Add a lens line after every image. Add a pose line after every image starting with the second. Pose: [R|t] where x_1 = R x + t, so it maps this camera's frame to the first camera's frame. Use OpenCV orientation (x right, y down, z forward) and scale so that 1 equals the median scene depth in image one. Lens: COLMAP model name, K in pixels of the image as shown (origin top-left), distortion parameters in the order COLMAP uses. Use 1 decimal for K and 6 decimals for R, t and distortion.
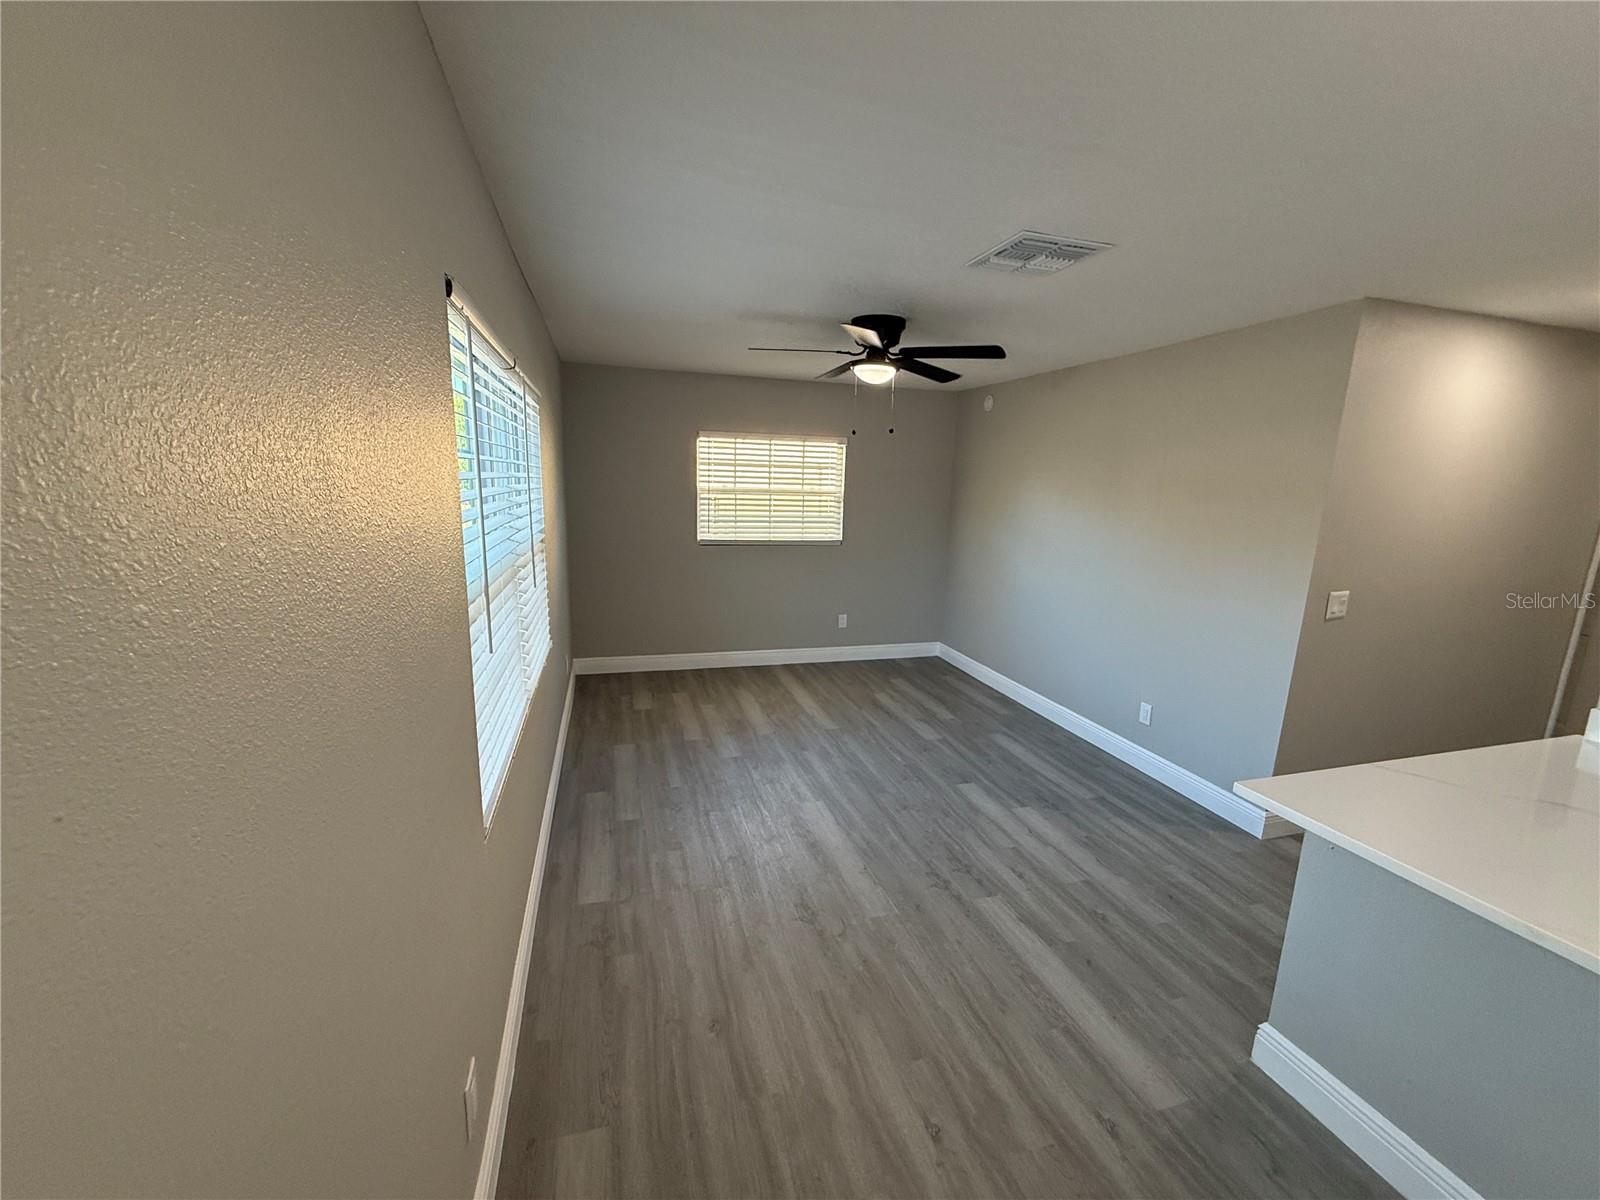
lens RADIAL K [[636.0, 0, 796.1], [0, 636.0, 604.4], [0, 0, 1]] dist [0.000755, -0.000326]
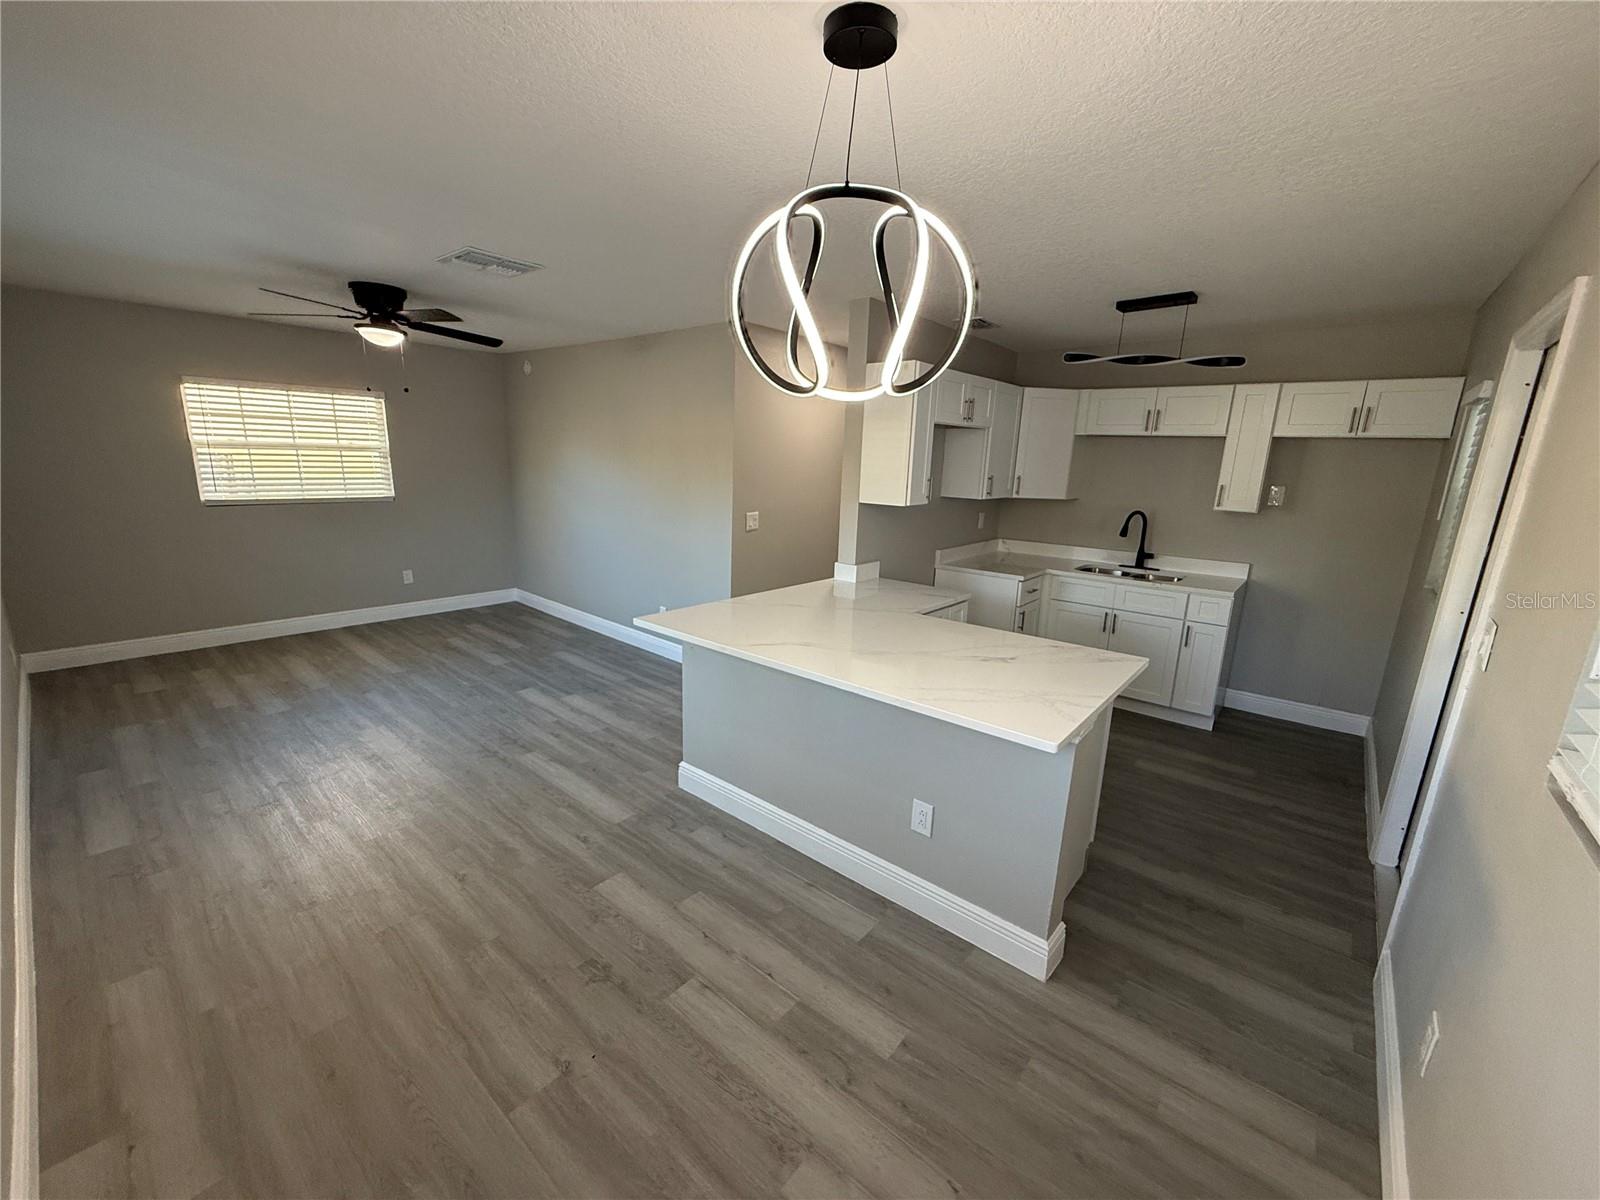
lens RADIAL K [[636.0, 0, 795.2], [0, 636.0, 603.9], [0, 0, 1]] dist [0.000755, -0.000326]
pose [[0.837083, -0.124311, 0.532765, 0.077976], [0.093027, 0.992003, 0.085301, 0.069404], [-0.539108, -0.021842, 0.841953, -0.323916]]
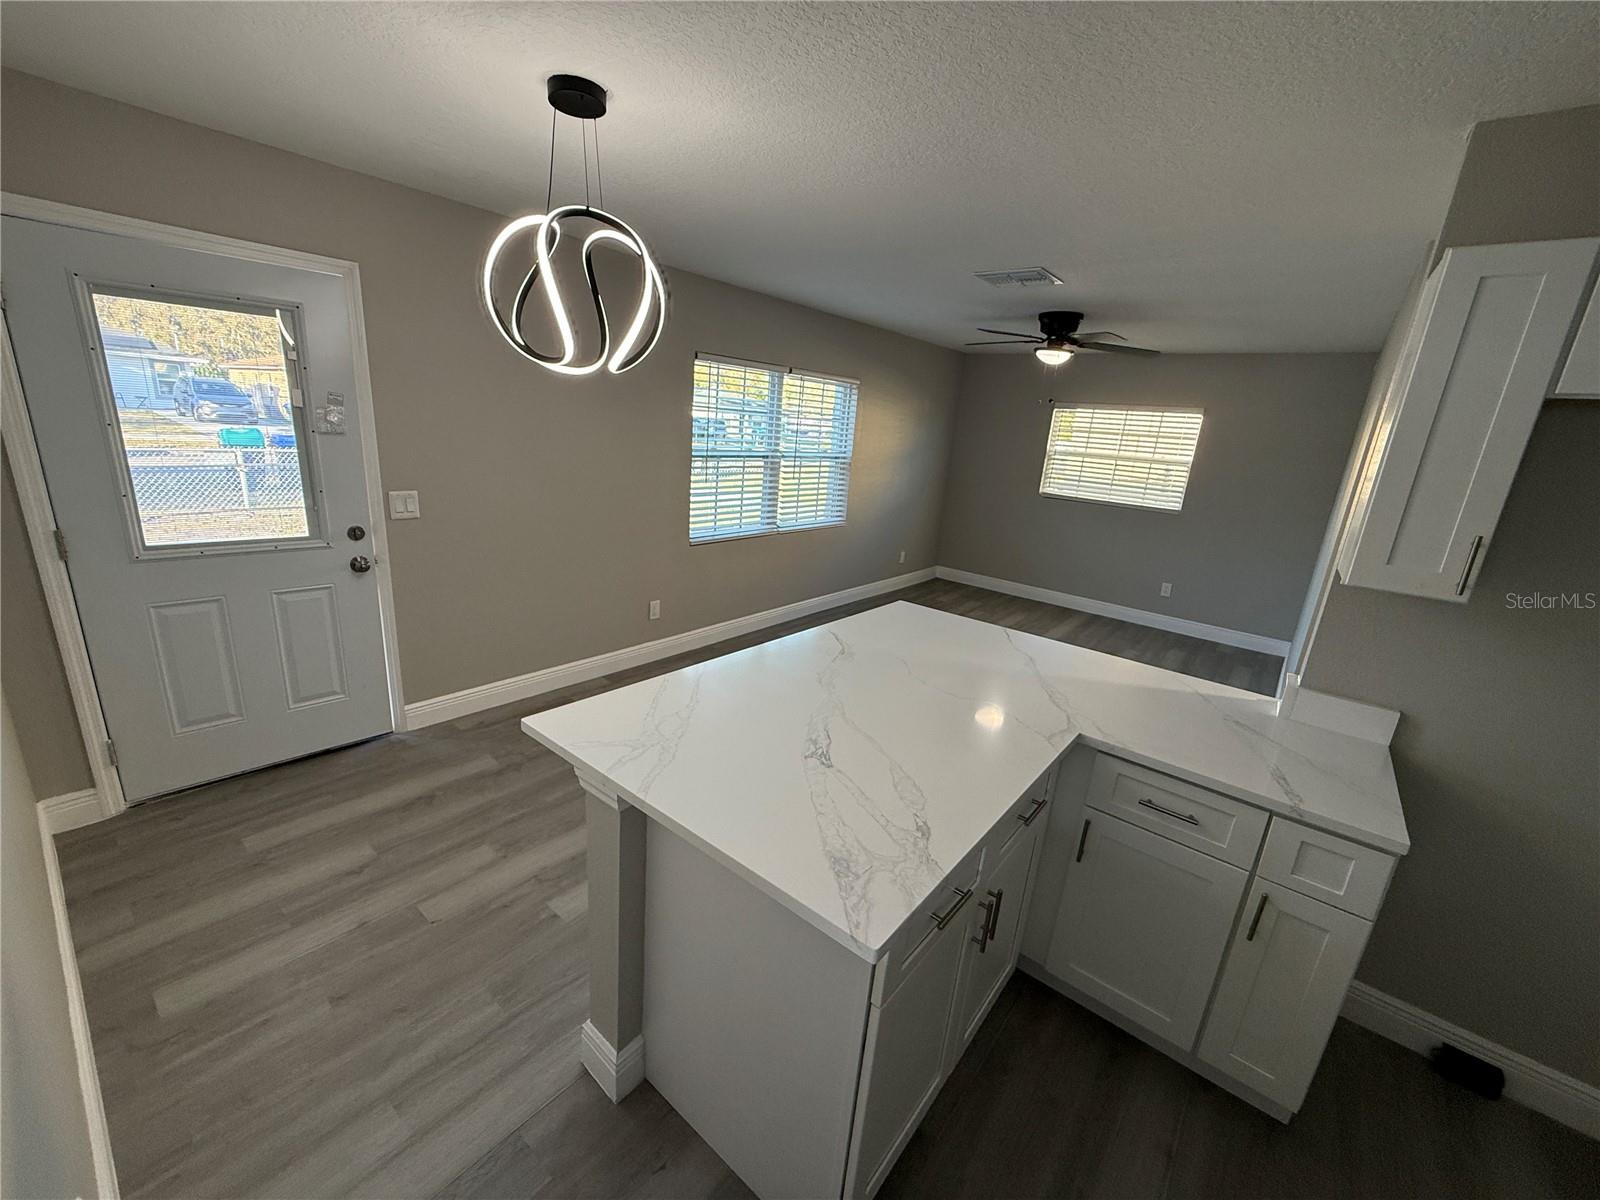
lens RADIAL K [[636.0, 0, 795.0], [0, 636.0, 601.8], [0, 0, 1]] dist [0.000755, -0.000326]
pose [[0.563458, 0.239121, -0.790782, 0.965305], [-0.212251, 0.966966, 0.141161, 0.048185], [0.798414, 0.088306, 0.595598, -0.143269]]
